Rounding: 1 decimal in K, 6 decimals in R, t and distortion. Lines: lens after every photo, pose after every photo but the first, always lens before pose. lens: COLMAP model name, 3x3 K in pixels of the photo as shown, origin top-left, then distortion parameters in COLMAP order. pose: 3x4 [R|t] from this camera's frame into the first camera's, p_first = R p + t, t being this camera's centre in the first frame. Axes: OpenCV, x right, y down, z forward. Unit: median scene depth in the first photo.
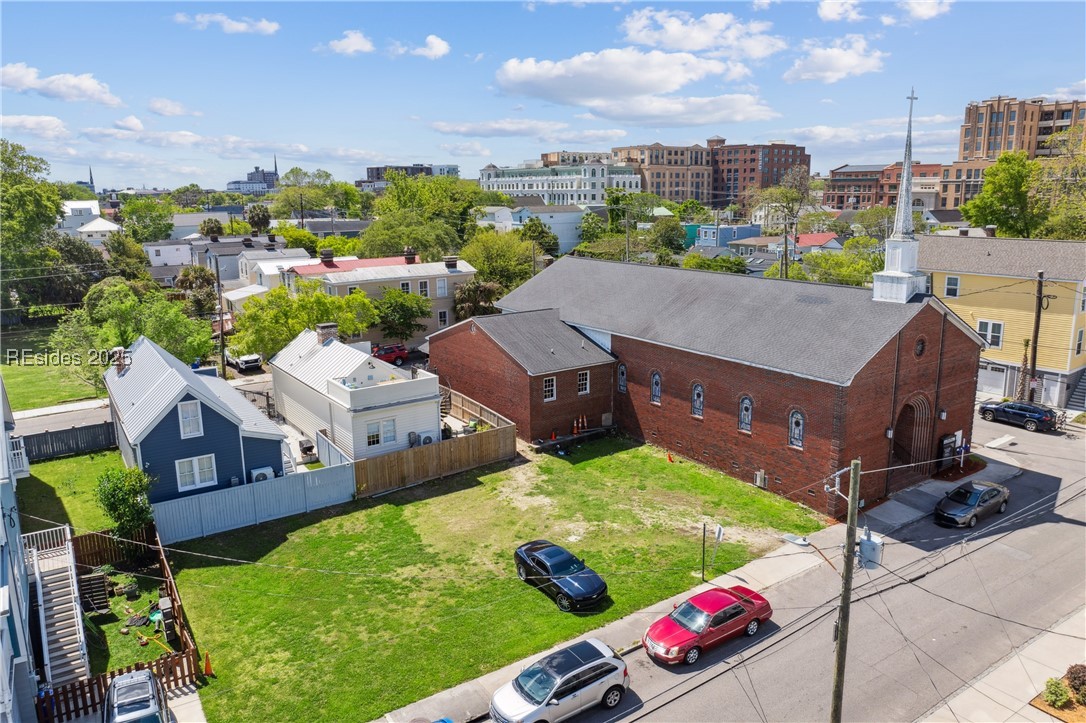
lens RADIAL K [[765.4, 0, 543.0], [0, 765.4, 361.5], [0, 0, 1]] dist [-0.005331, -0.000627]
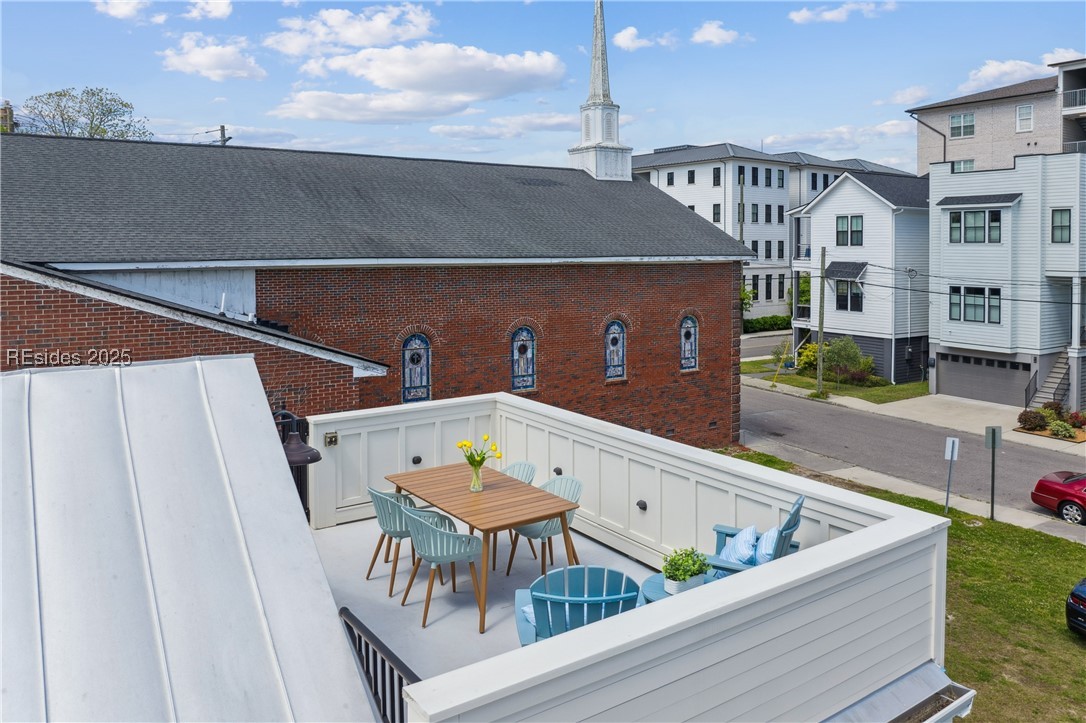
lens RADIAL K [[765.4, 0, 543.0], [0, 765.4, 361.5], [0, 0, 1]] dist [-0.005331, -0.000627]
pose [[-0.001054, -0.124326, 0.992241, -0.447682], [0.220197, 0.967858, 0.121505, -0.011781], [-0.975455, 0.218617, 0.026356, 1.369638]]
